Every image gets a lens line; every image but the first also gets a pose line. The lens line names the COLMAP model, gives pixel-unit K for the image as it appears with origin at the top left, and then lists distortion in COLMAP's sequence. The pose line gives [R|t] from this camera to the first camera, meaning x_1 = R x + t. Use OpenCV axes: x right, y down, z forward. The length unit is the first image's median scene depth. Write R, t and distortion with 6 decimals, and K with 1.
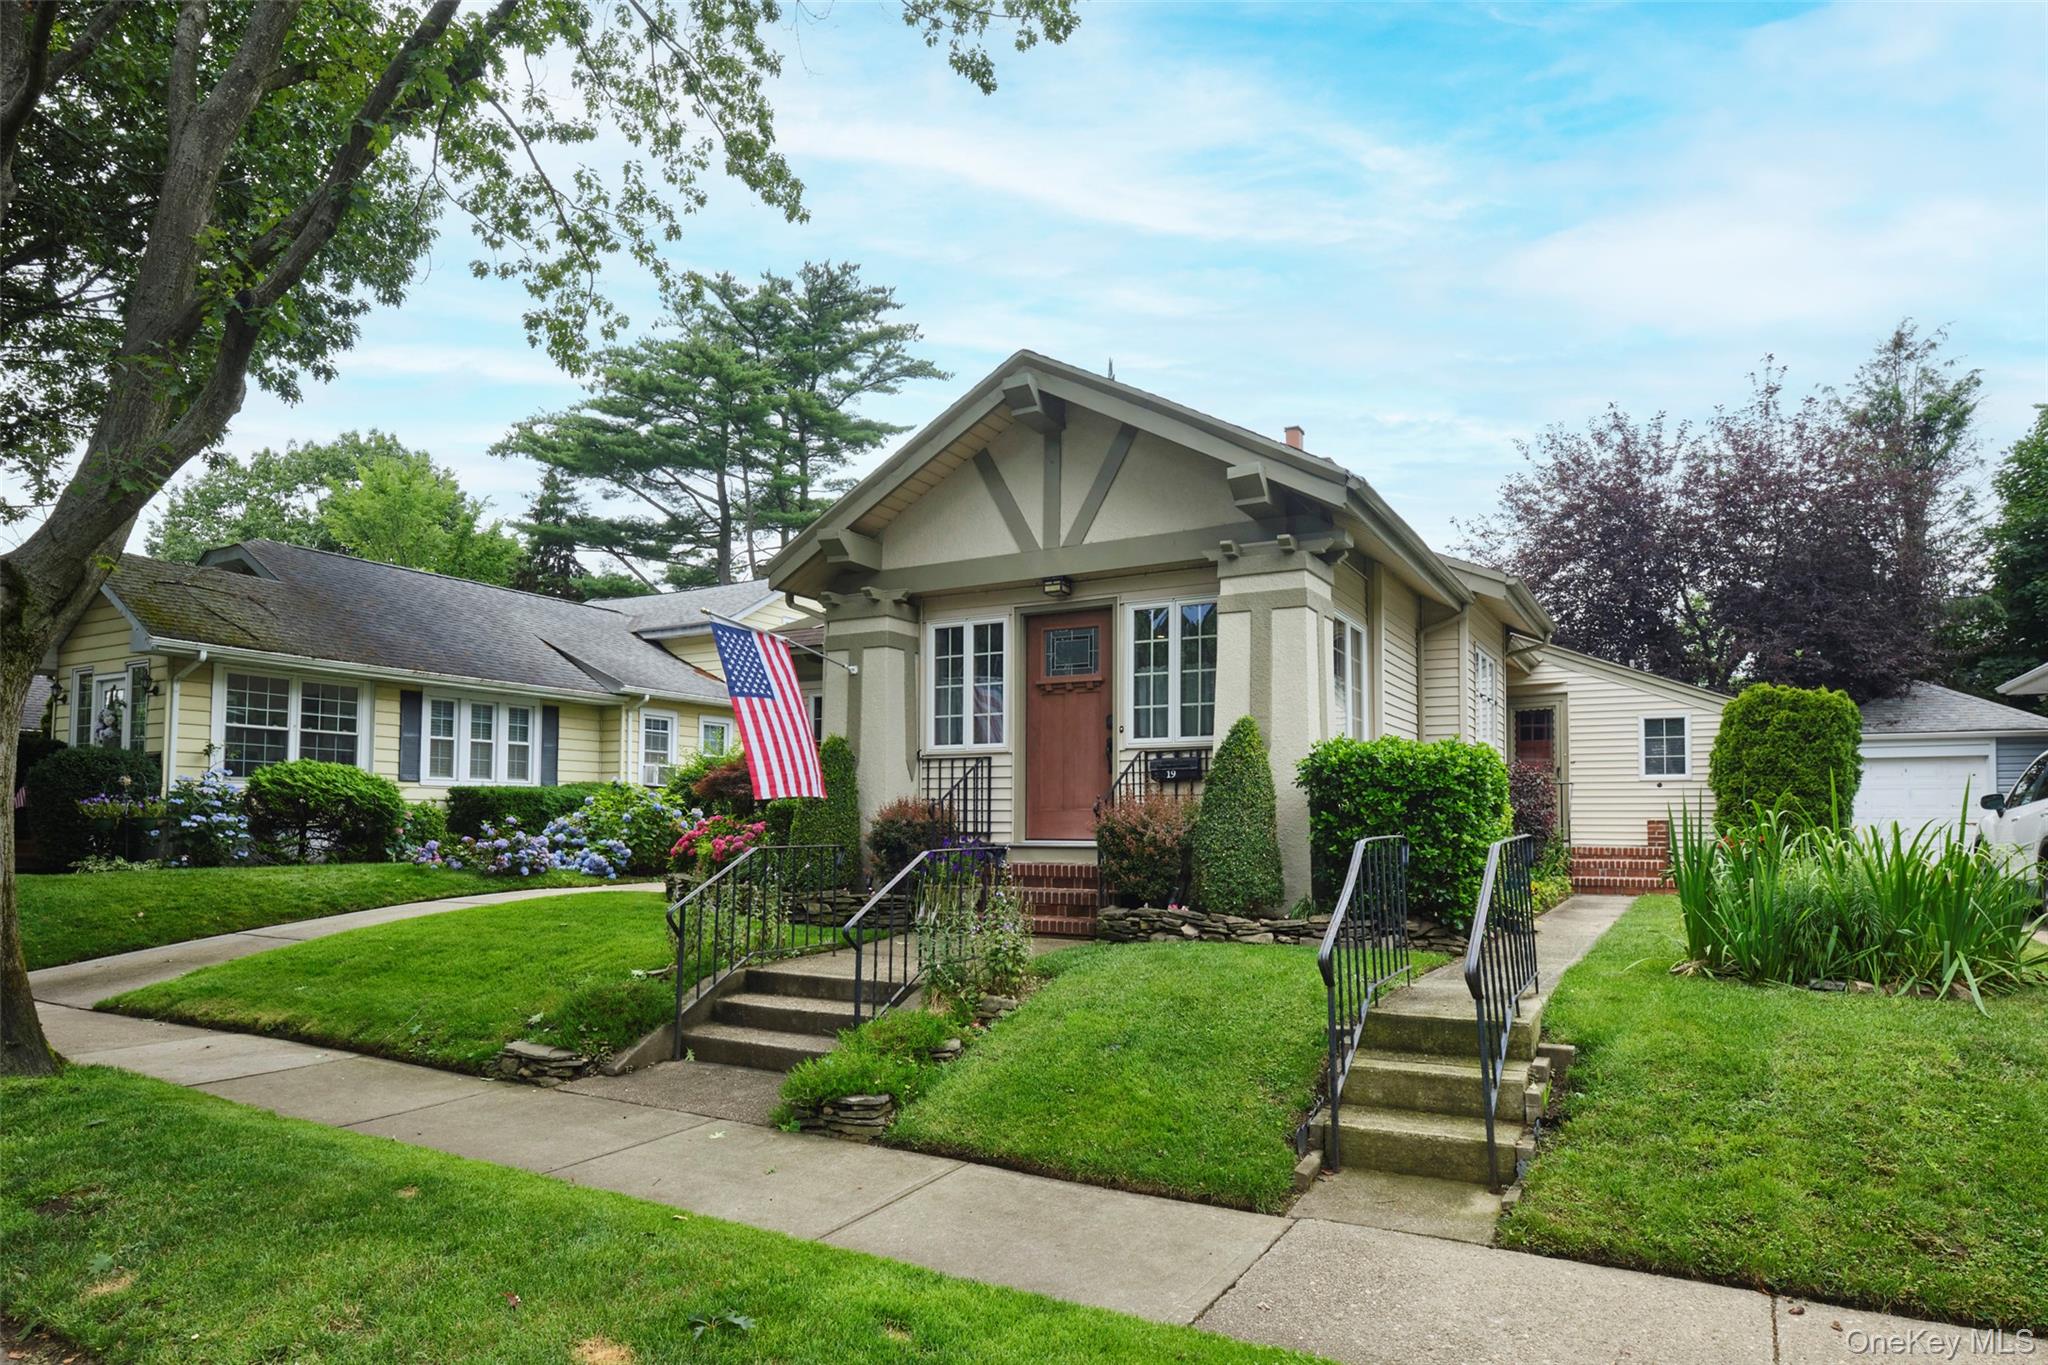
lens RADIAL K [[1175.8, 0, 1028.0], [0, 1175.8, 791.3], [0, 0, 1]] dist [0.026001, -0.000491]
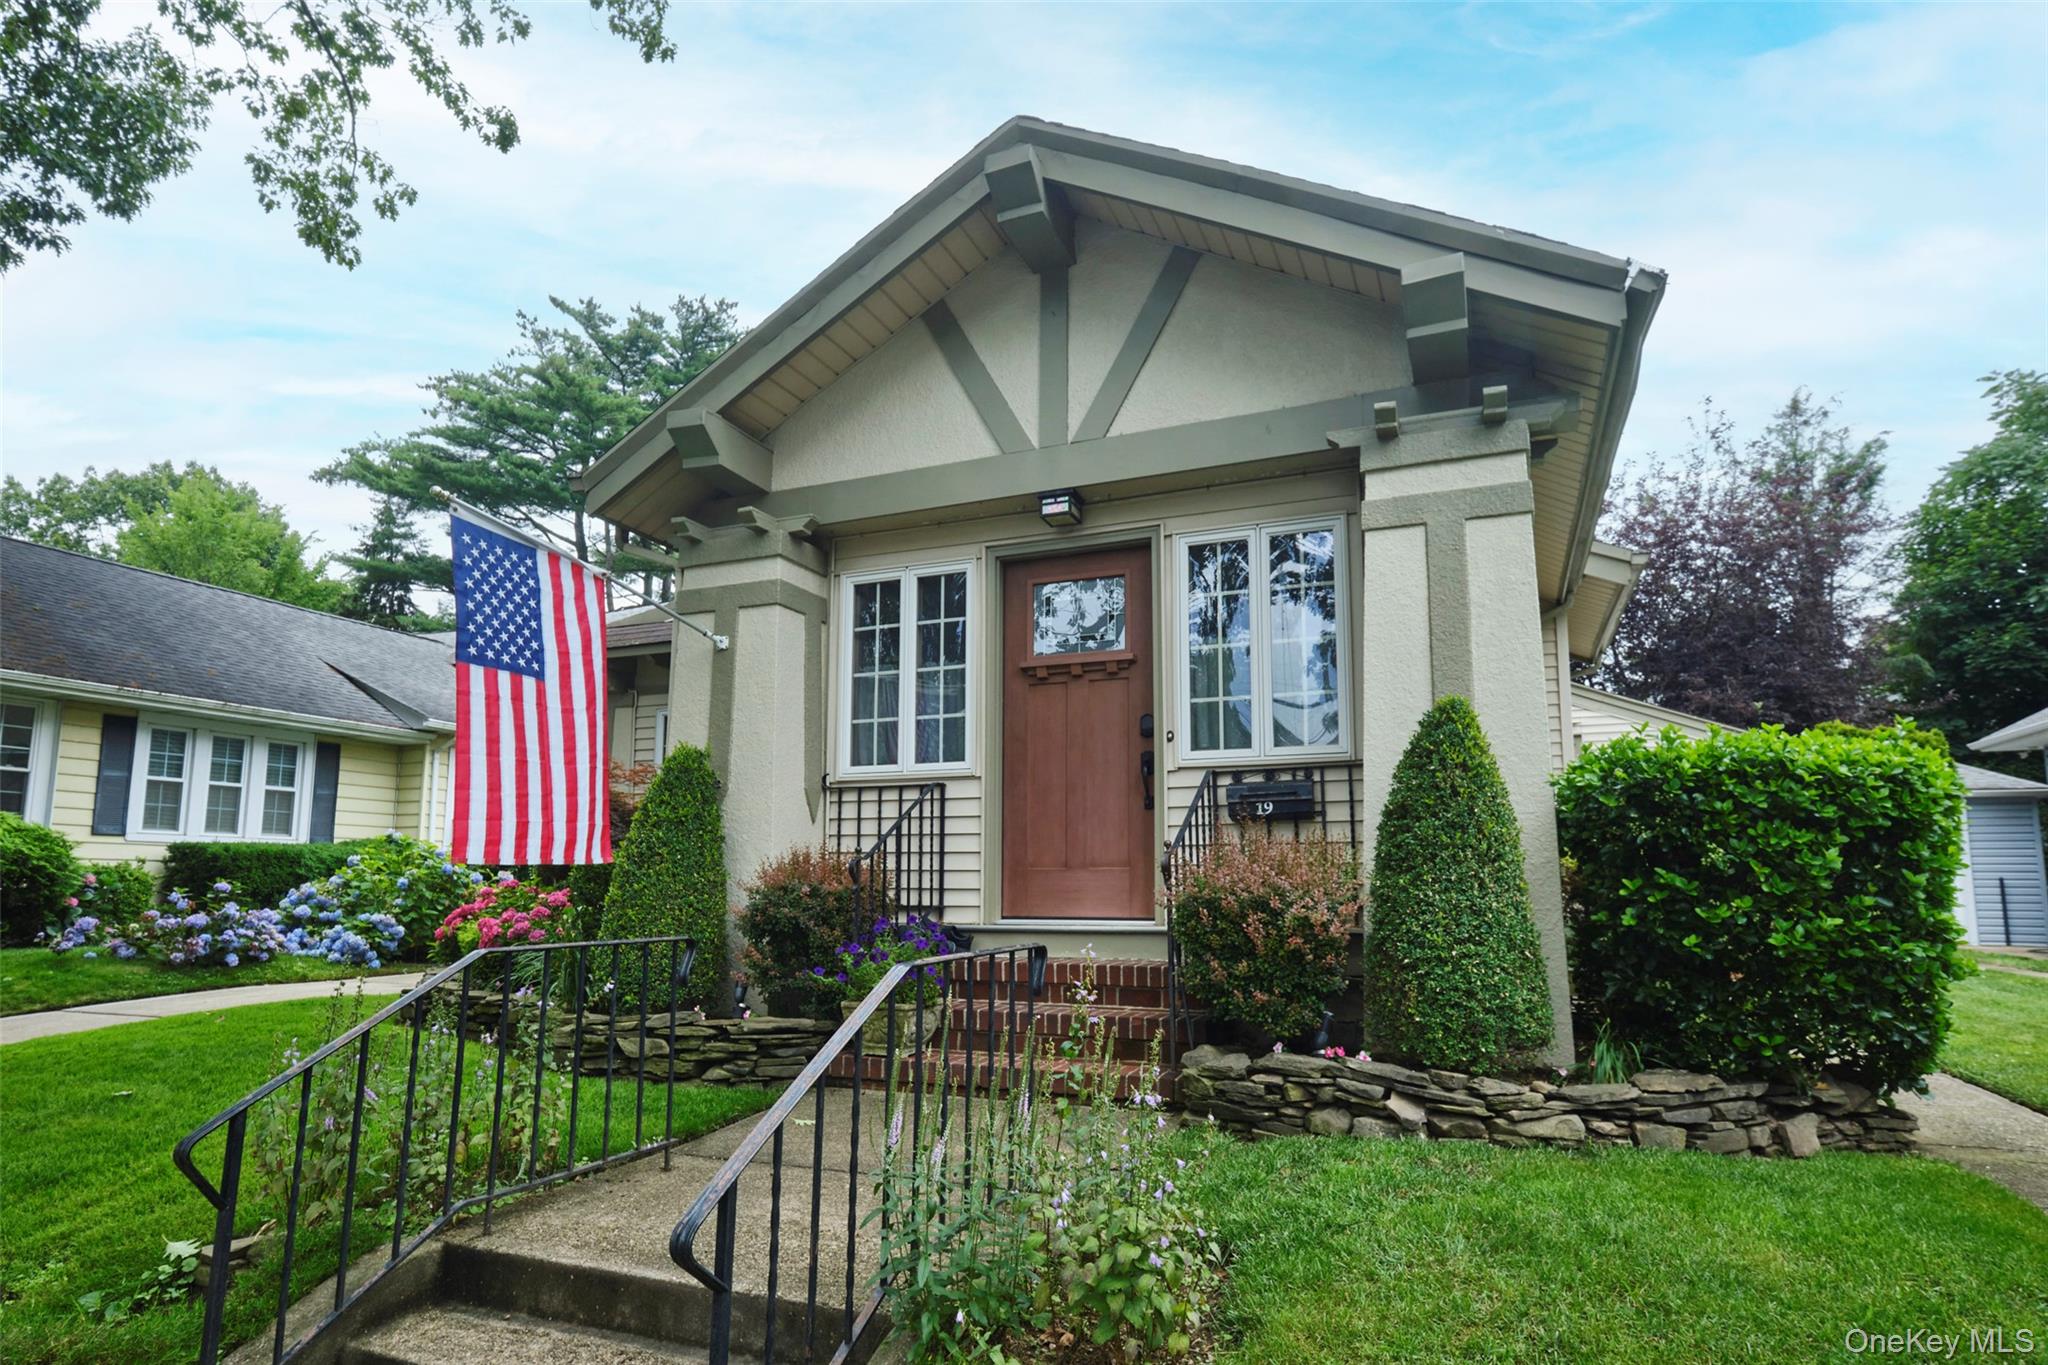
lens RADIAL K [[1114.4, 0, 1021.2], [0, 1114.4, 762.2], [0, 0, 1]] dist [-0.004775, 0.016330]
pose [[0.992811, 0.012789, 0.119005, -0.035057], [-0.002404, 0.996205, -0.087004, 0.005973], [-0.119666, 0.086093, 0.989074, 0.234586]]
